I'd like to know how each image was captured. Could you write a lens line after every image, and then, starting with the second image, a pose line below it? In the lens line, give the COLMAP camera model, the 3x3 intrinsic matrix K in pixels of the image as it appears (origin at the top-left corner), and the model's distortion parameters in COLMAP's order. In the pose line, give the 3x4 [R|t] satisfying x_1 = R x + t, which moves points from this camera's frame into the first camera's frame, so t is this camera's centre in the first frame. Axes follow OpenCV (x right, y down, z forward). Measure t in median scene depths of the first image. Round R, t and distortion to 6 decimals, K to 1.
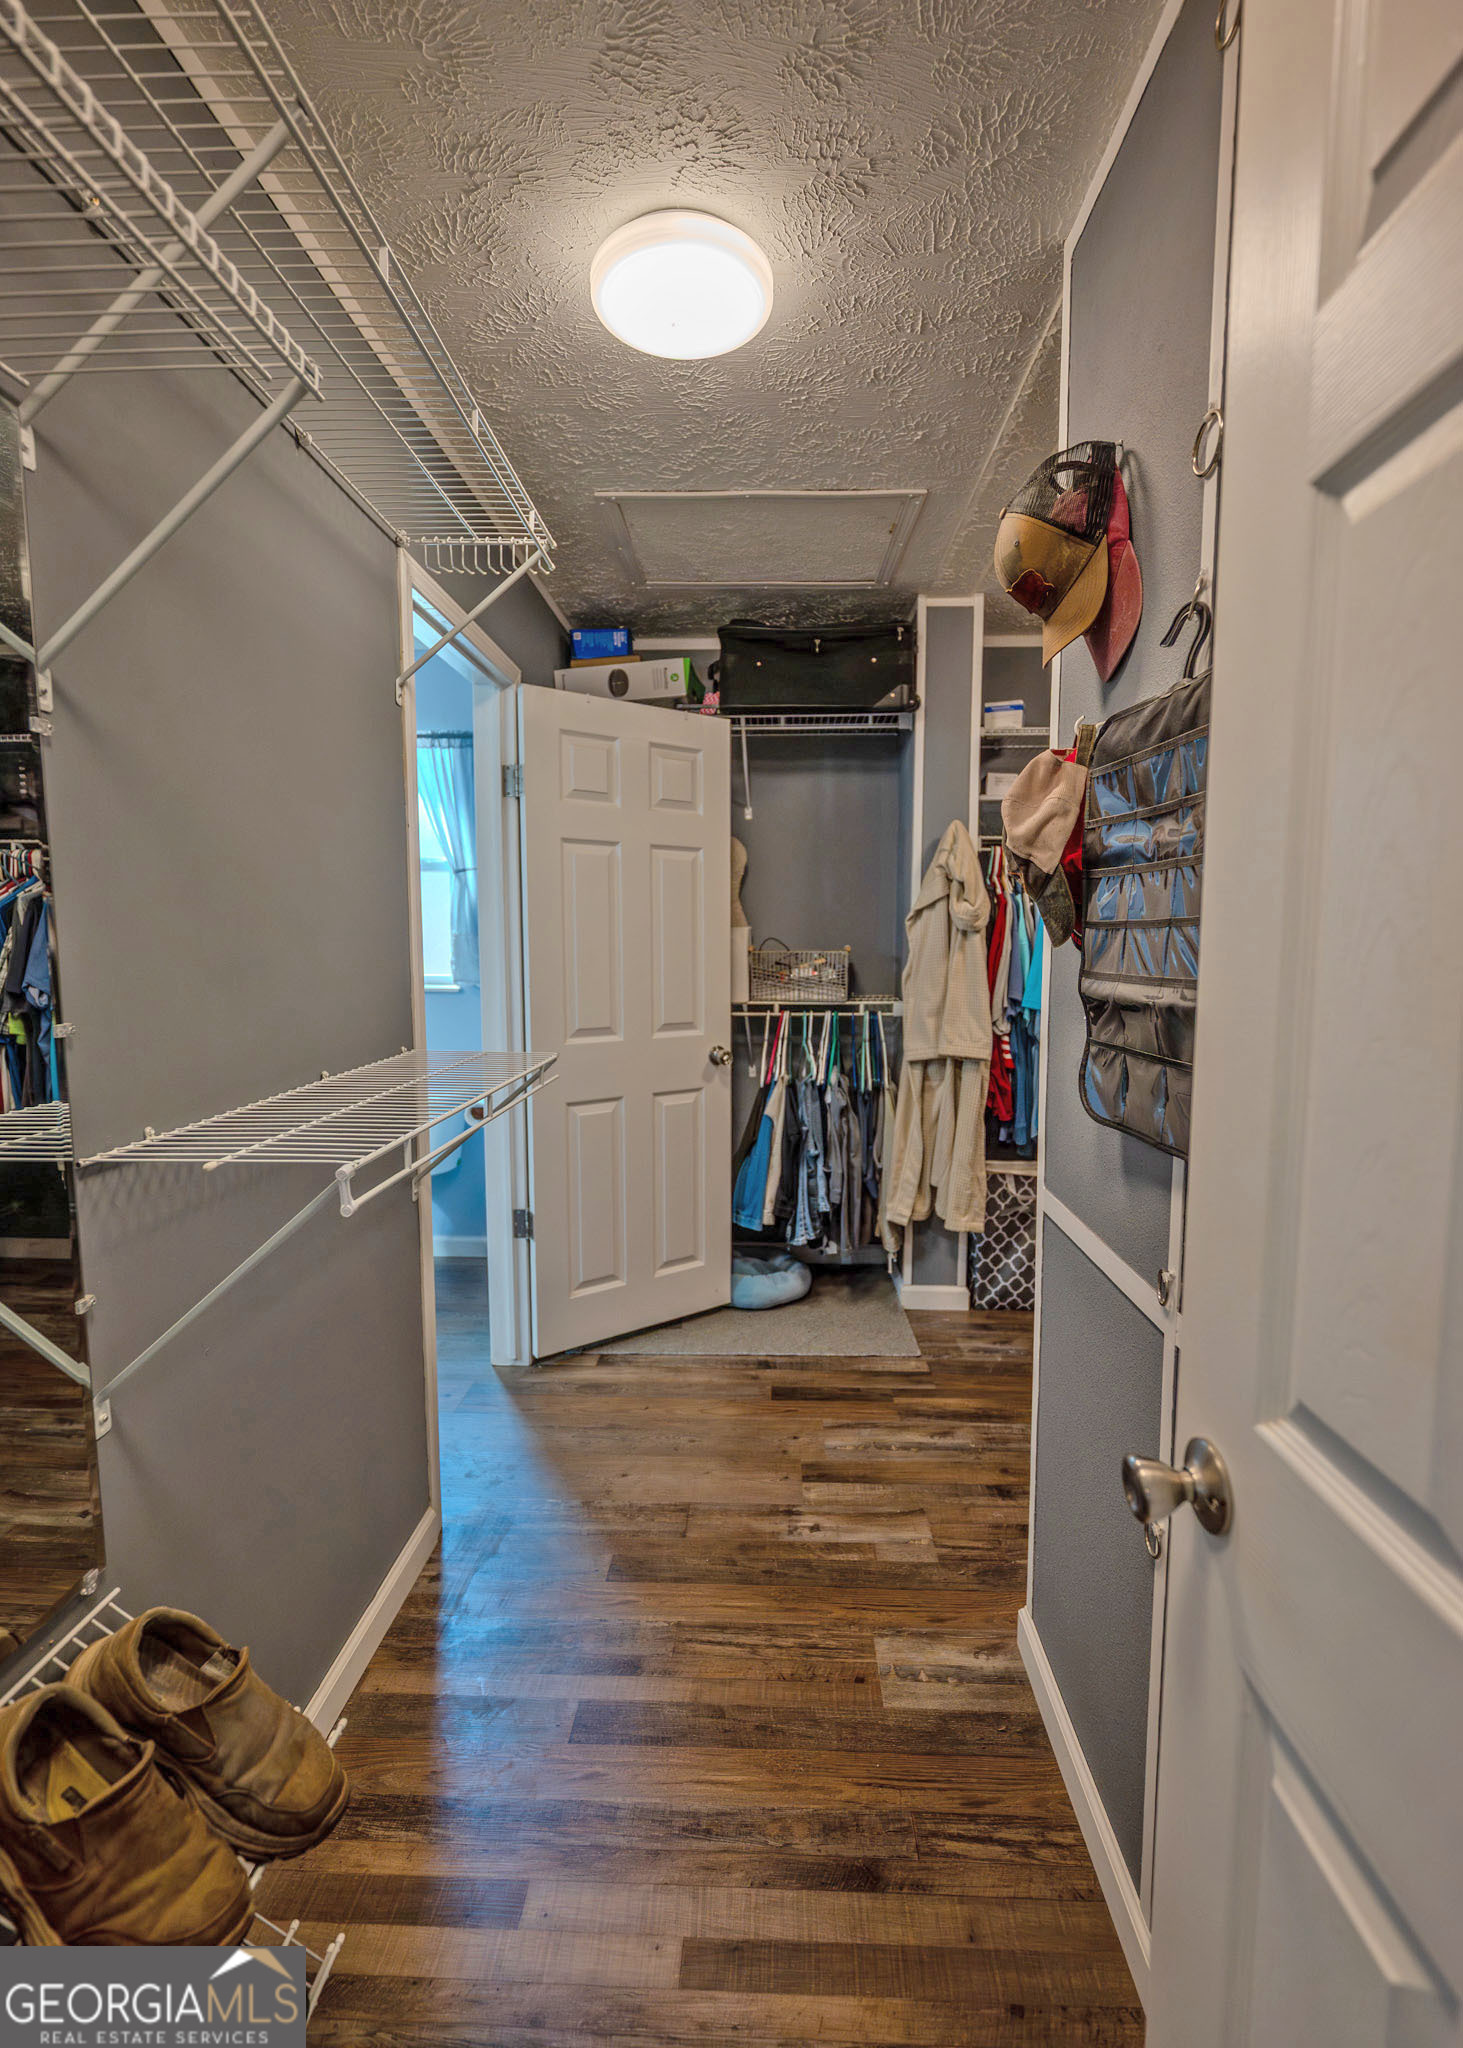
lens RADIAL K [[883.1, 0, 736.2], [0, 883.1, 1018.8], [0, 0, 1]] dist [0.001486, -0.000478]
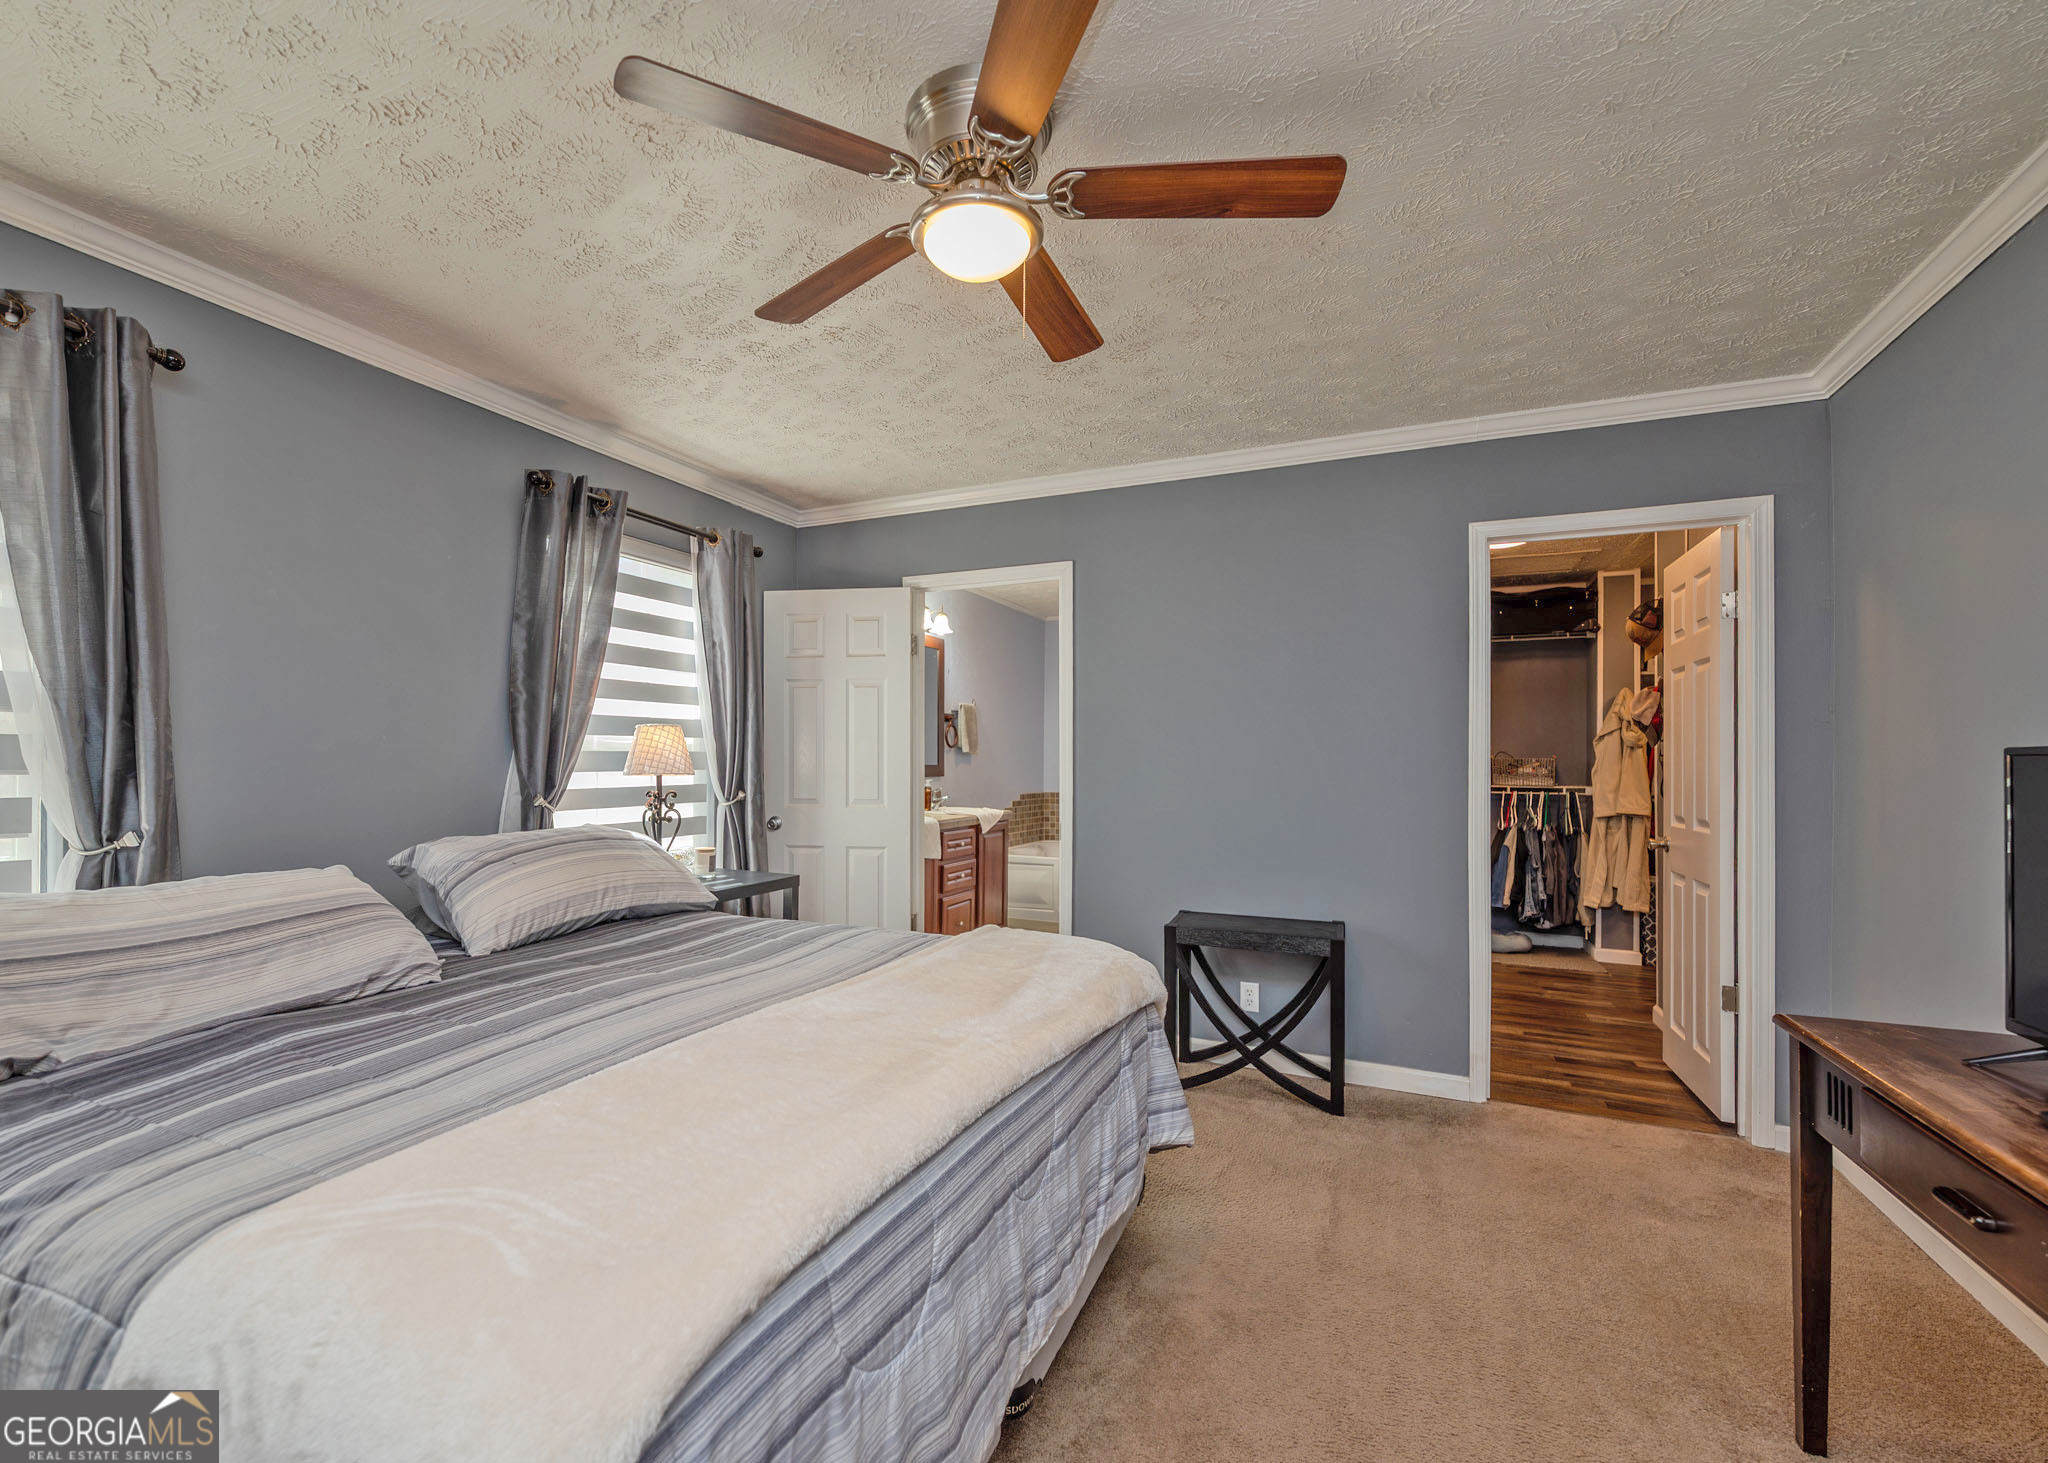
lens RADIAL K [[883.1, 0, 959.1], [0, 883.1, 755.0], [0, 0, 1]] dist [0.001486, -0.000478]
pose [[0.909006, 0.003757, -0.416765, -0.241229], [-0.045742, 0.994818, -0.090802, 0.144241], [0.414264, 0.101603, 0.904468, -1.206071]]
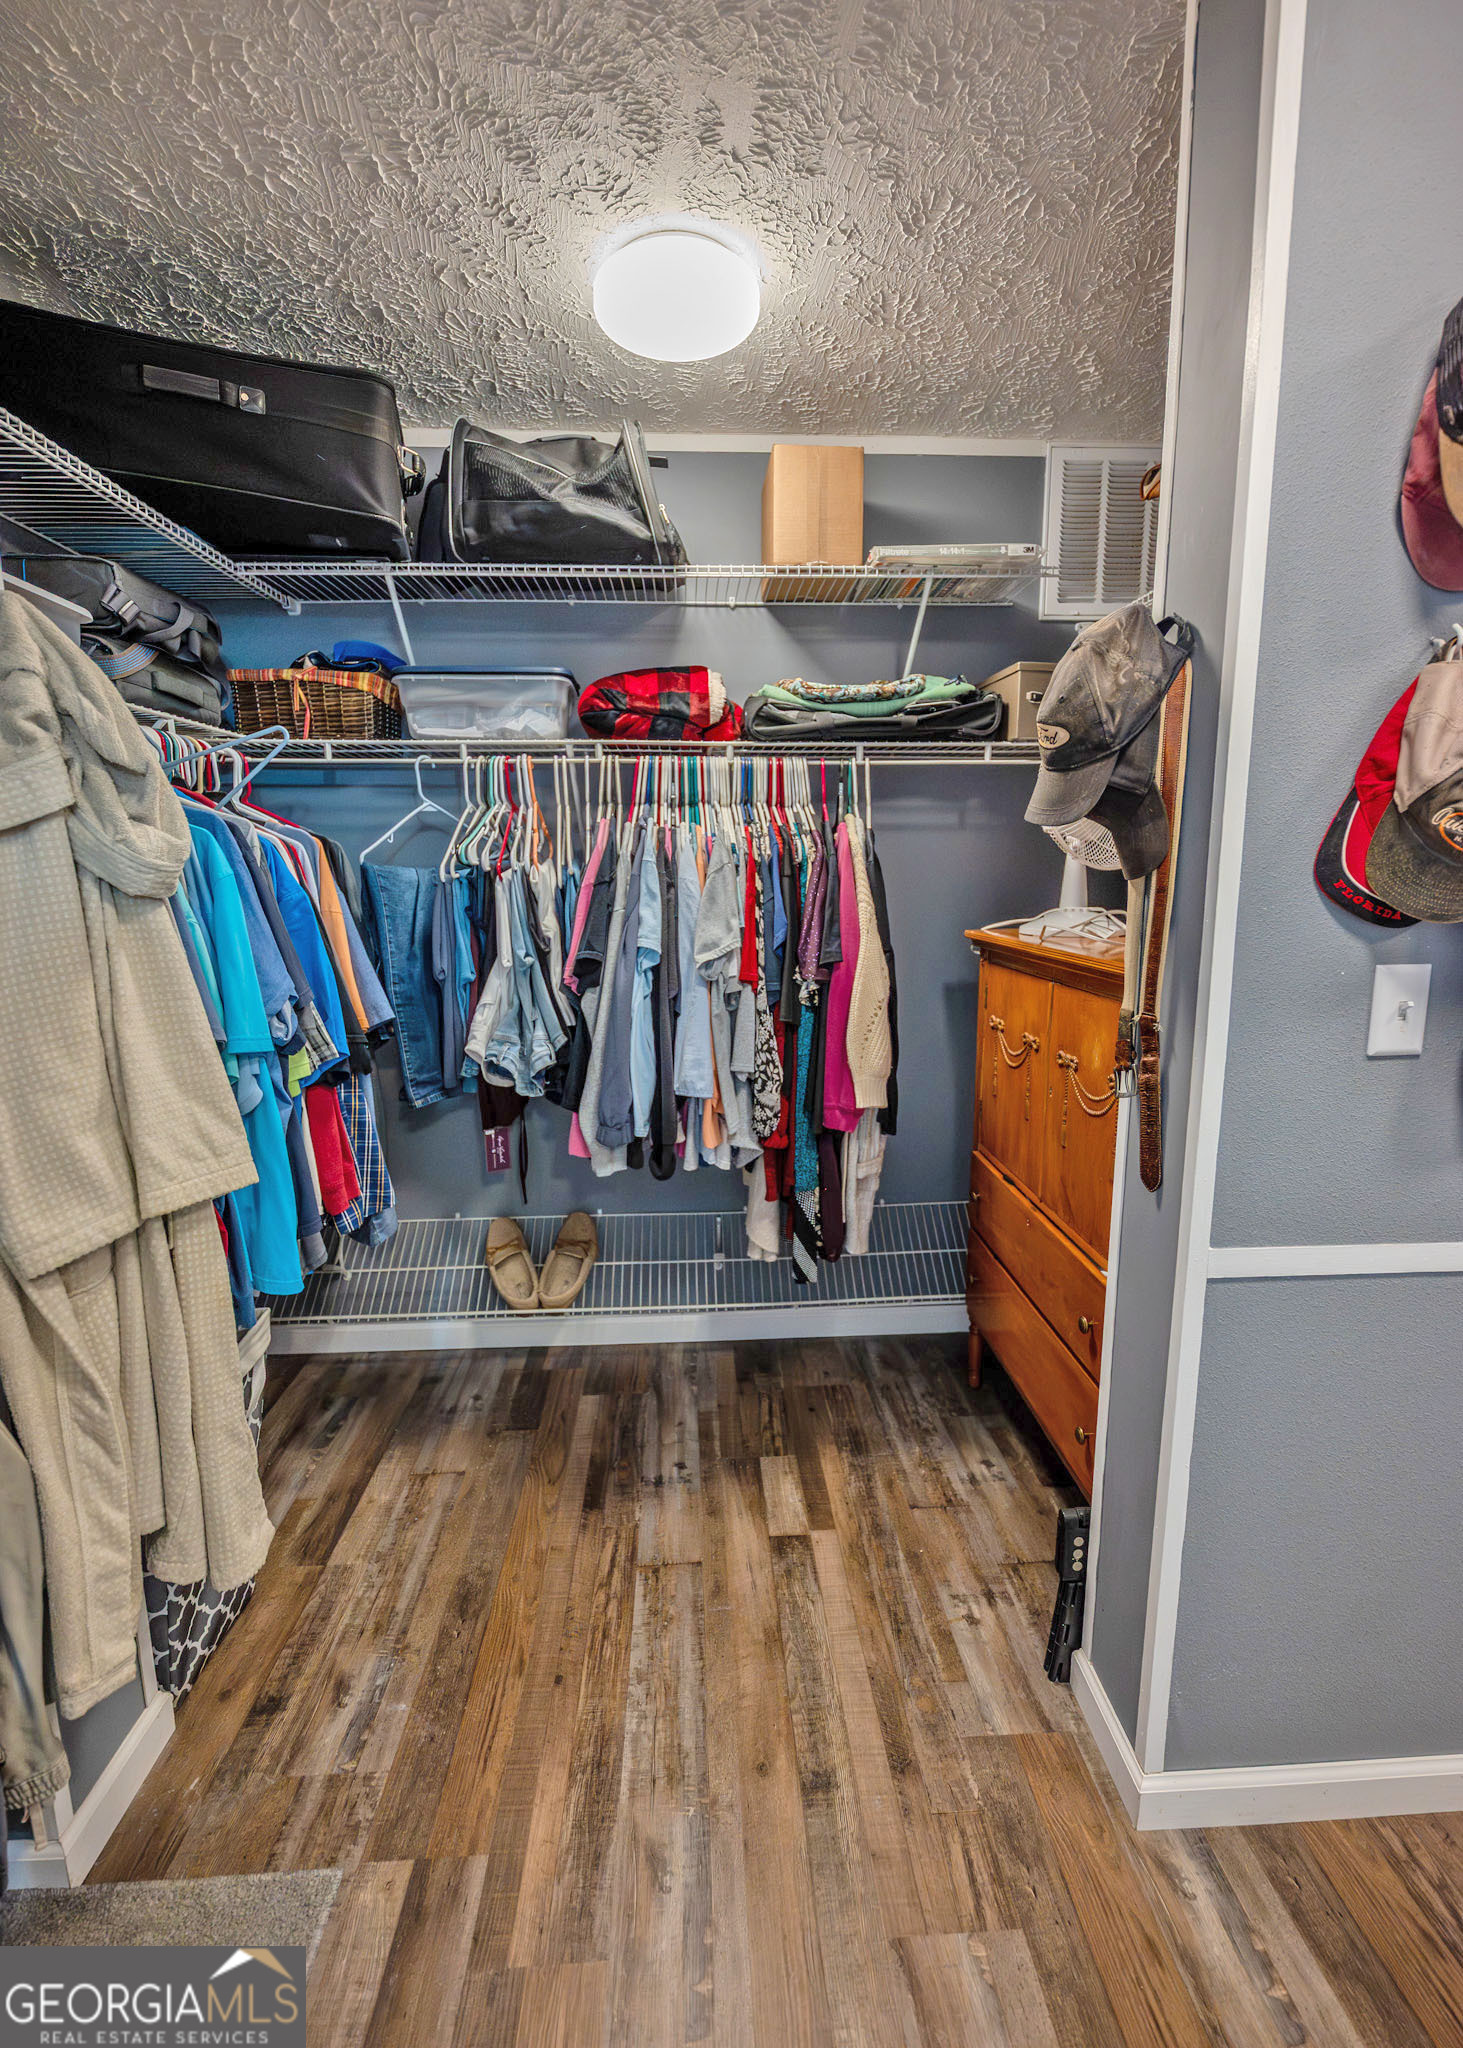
lens RADIAL K [[883.1, 0, 734.8], [0, 883.1, 1019.2], [0, 0, 1]] dist [0.001486, -0.000478]
pose [[-0.095316, -0.166131, 0.981486, -0.151403], [0.100426, 0.979340, 0.175521, -0.078710], [-0.990368, 0.115297, -0.076663, 0.716694]]
